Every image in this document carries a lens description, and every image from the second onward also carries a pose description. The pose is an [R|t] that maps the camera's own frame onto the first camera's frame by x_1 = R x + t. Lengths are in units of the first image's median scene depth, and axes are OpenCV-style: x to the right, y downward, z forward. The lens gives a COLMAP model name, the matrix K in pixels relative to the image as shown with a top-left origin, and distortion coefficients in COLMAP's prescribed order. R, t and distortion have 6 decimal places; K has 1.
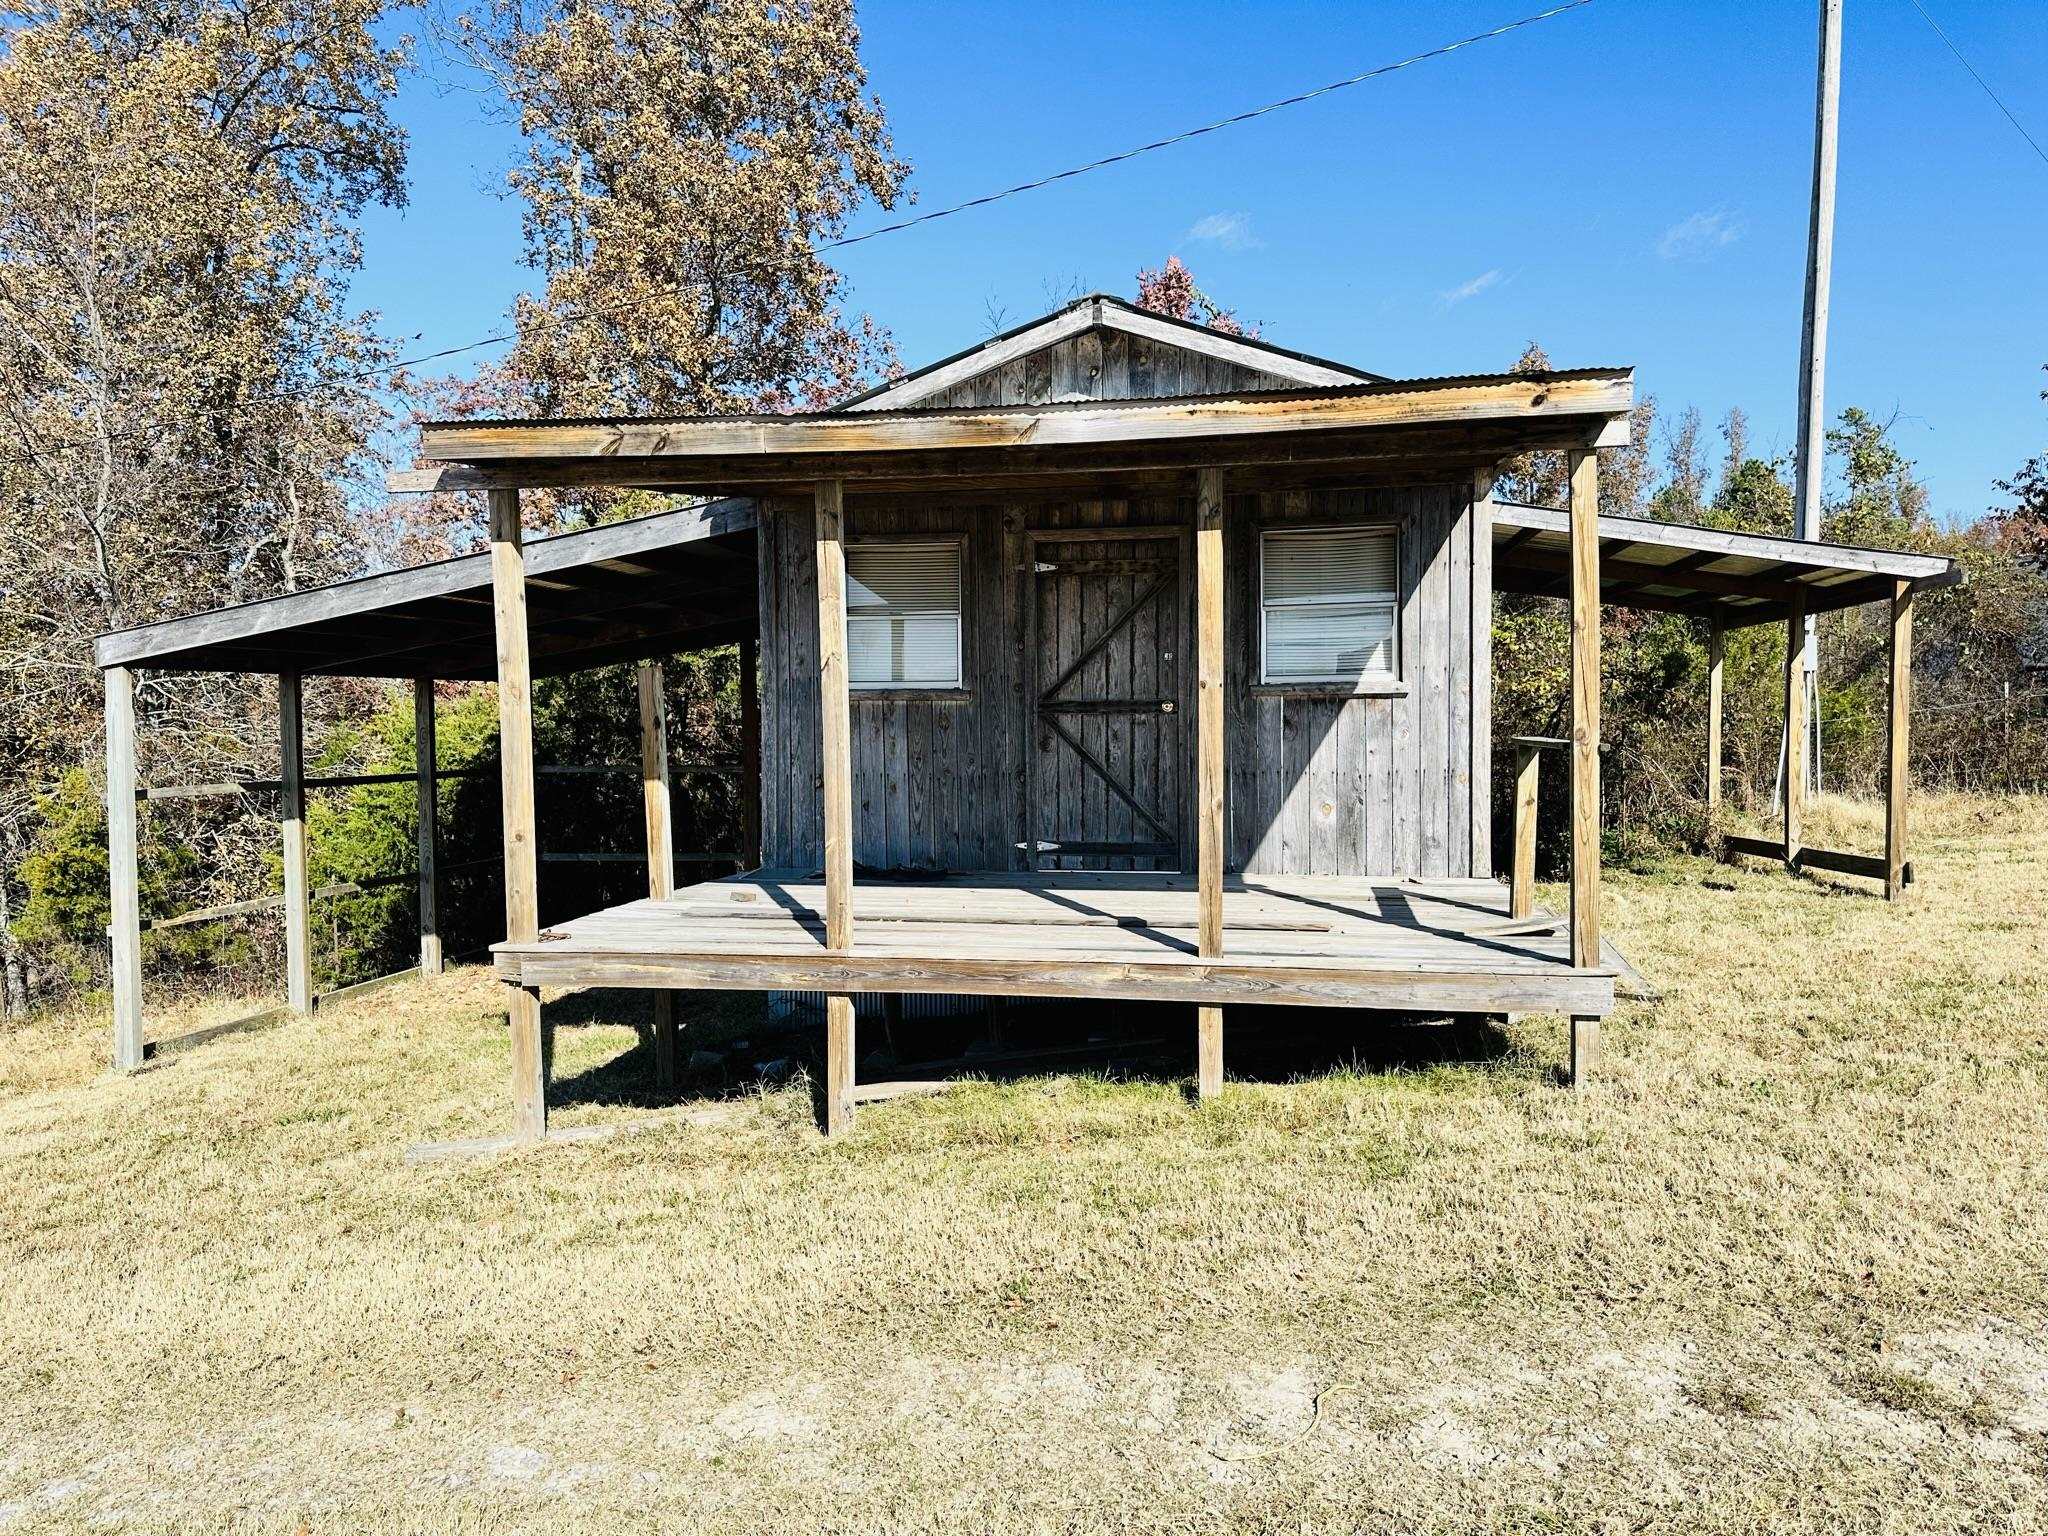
lens RADIAL K [[1435.9, 0, 1024.0], [0, 1435.9, 768.0], [0, 0, 1]] dist [0.175155, -0.208622]
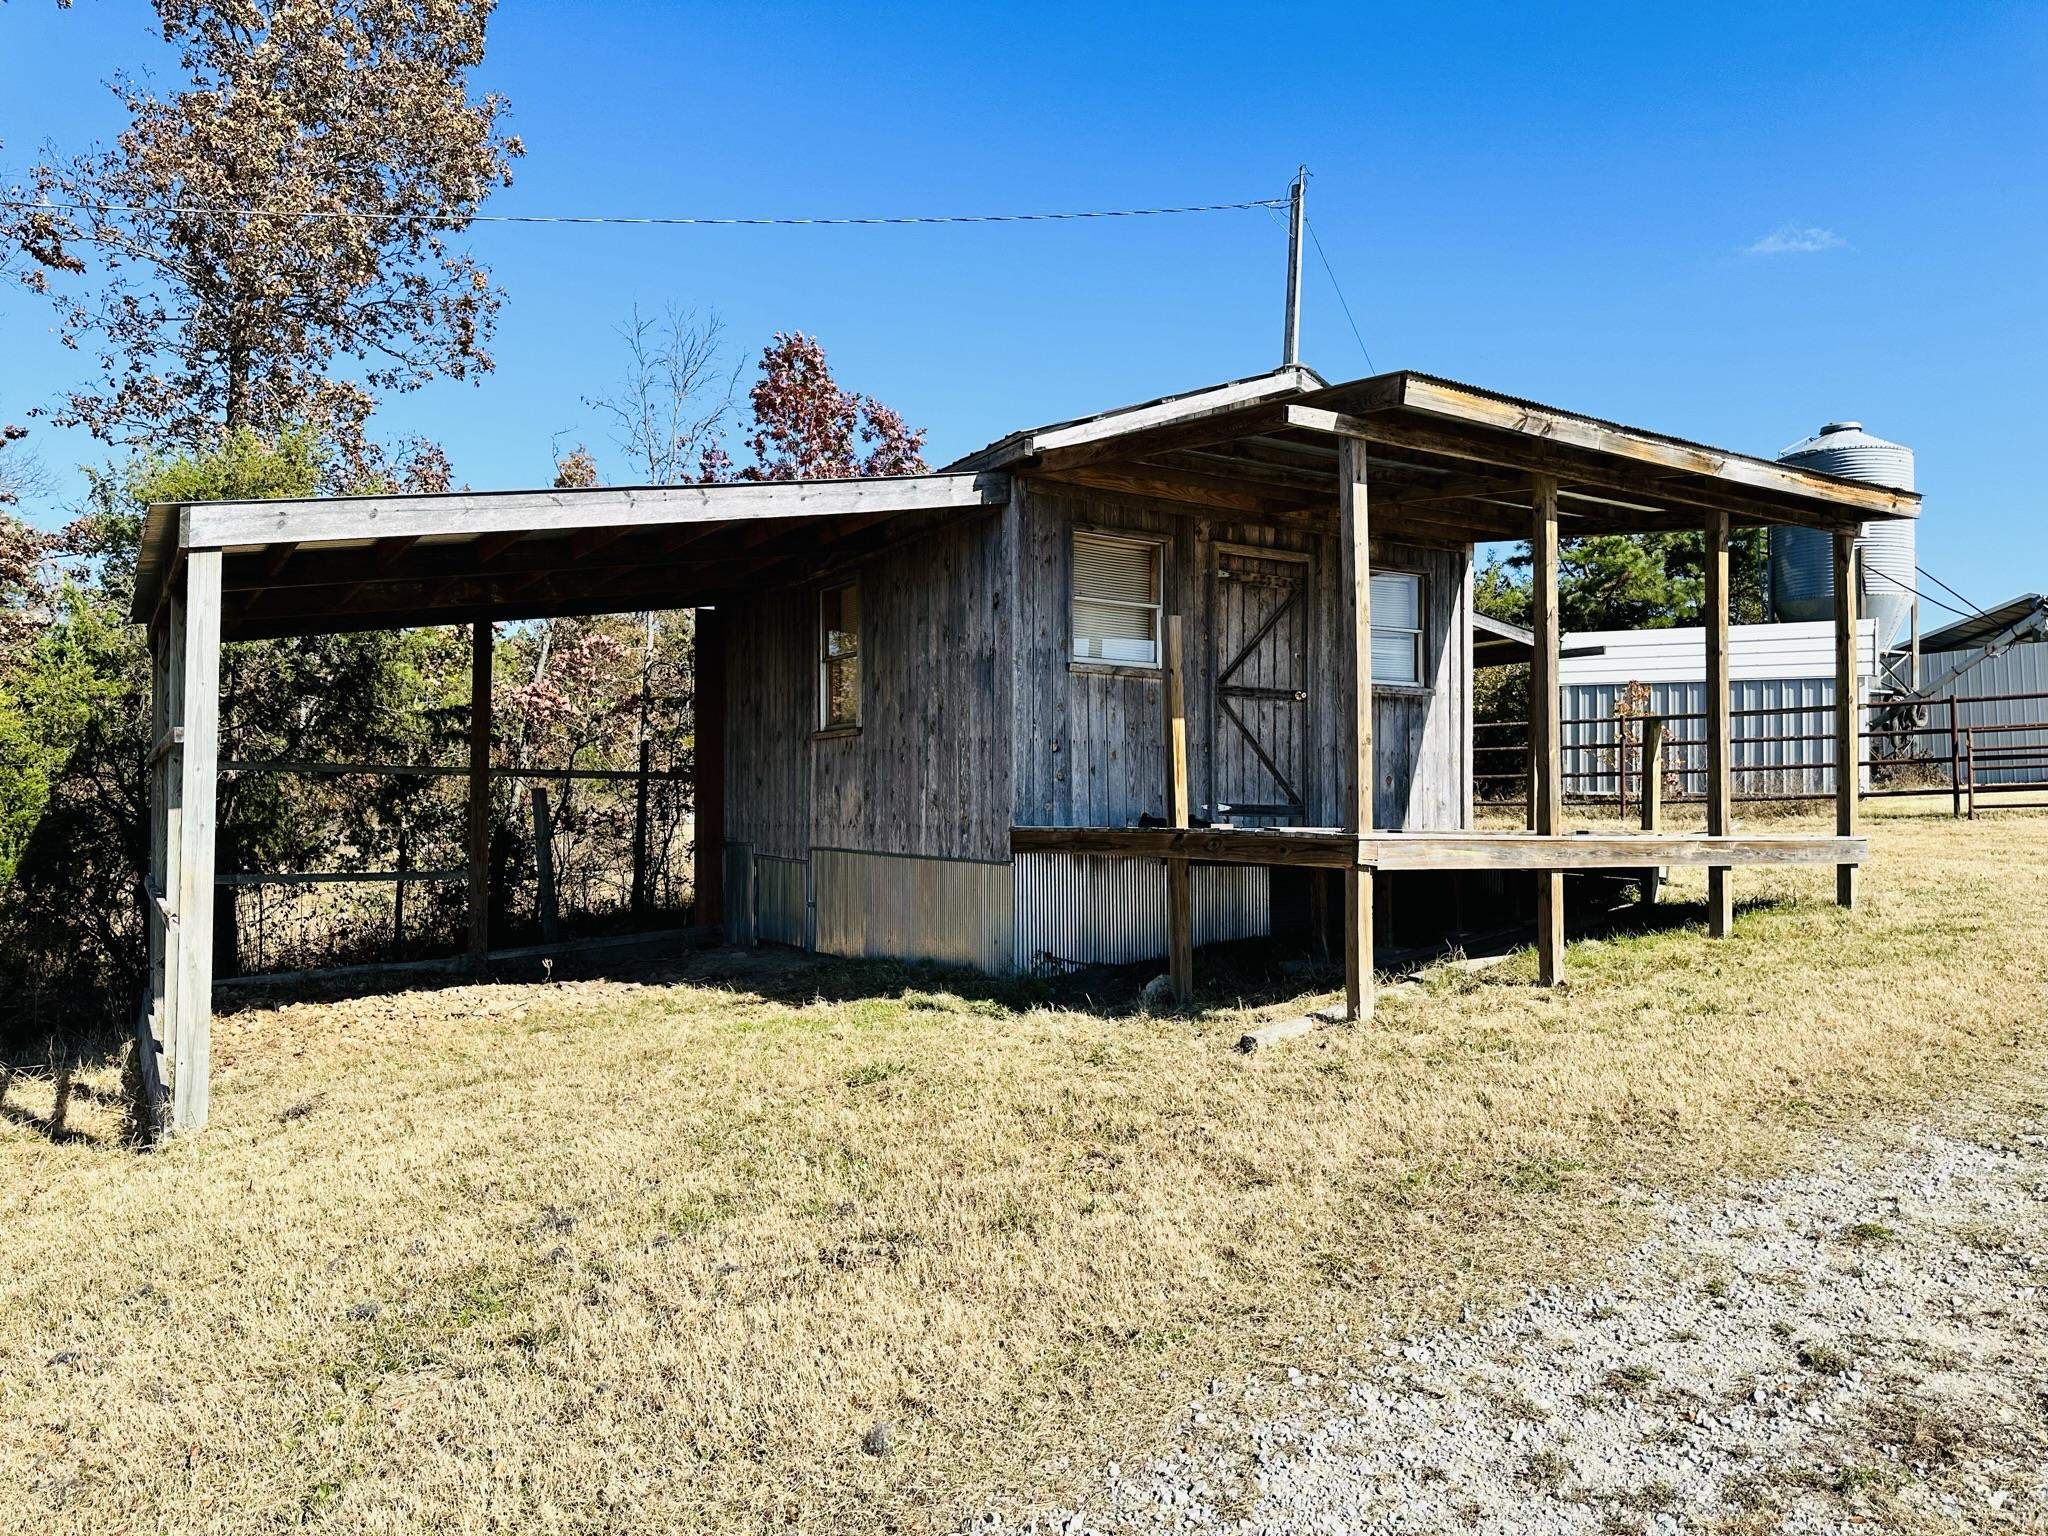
lens RADIAL K [[1429.1, 0, 1024.0], [0, 1429.1, 768.0], [0, 0, 1]] dist [0.106611, -0.139894]
pose [[0.730162, 0.037270, 0.682256, -0.919795], [0.008695, 0.997924, -0.063819, 0.096987], [-0.683218, 0.052531, 0.728322, 0.257389]]
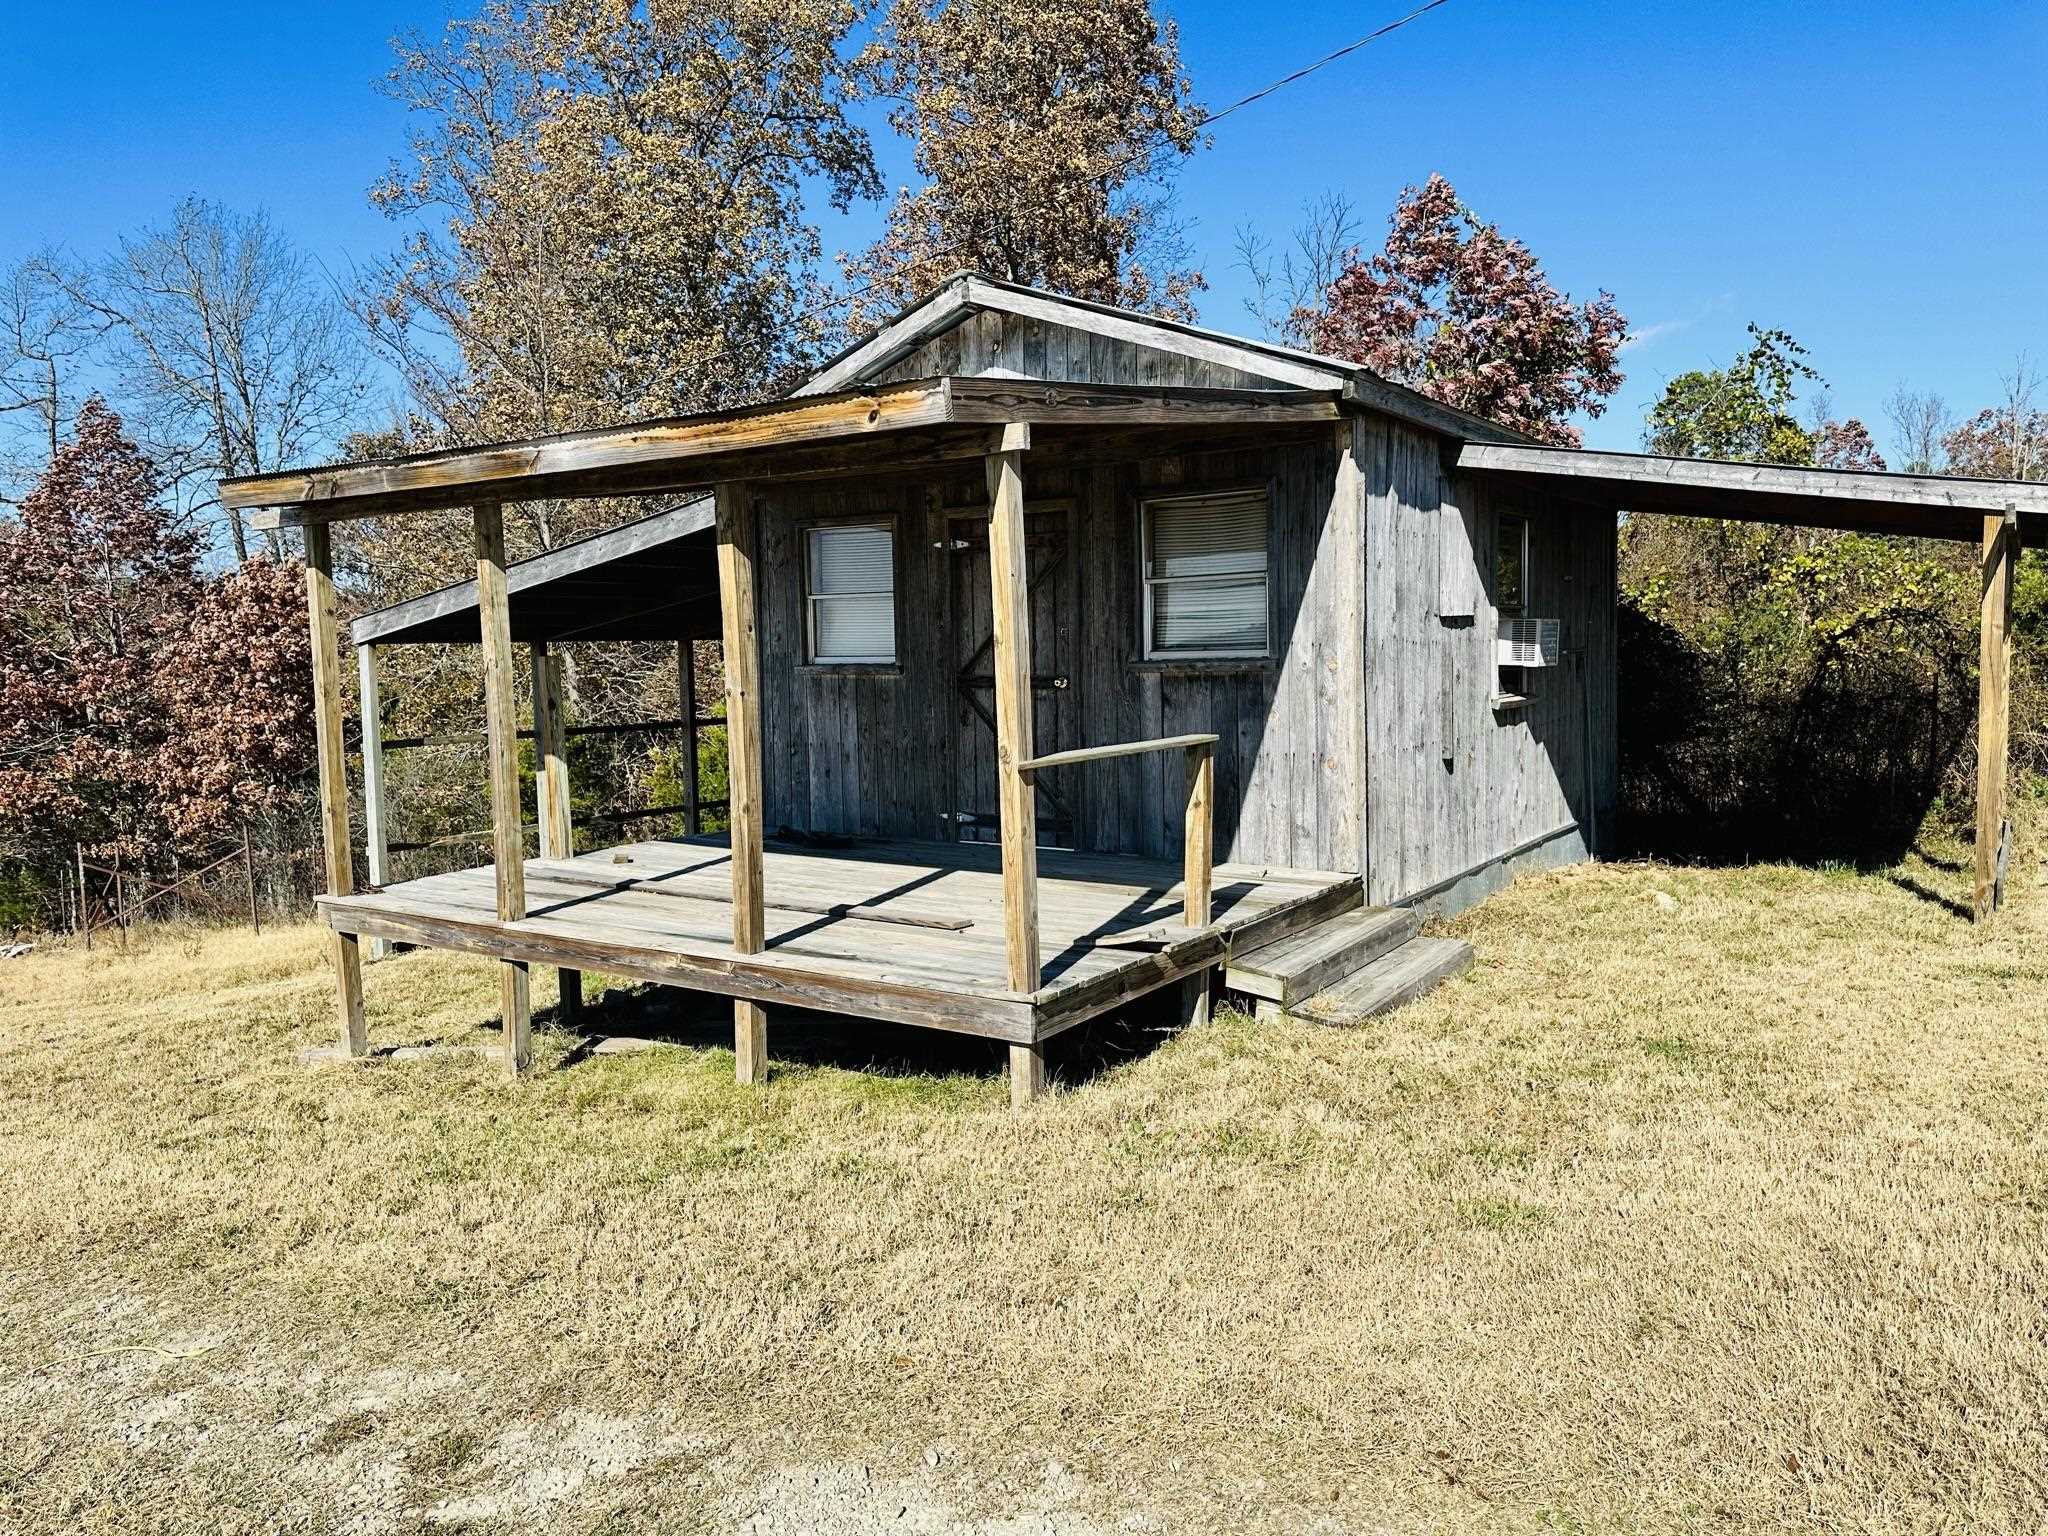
lens RADIAL K [[1429.1, 0, 1024.0], [0, 1429.1, 768.0], [0, 0, 1]] dist [0.106611, -0.139894]
pose [[0.911141, 0.024193, -0.411385, 0.479513], [0.000048, 0.998269, 0.058812, -0.041725], [0.412096, -0.053606, 0.909562, 0.093722]]
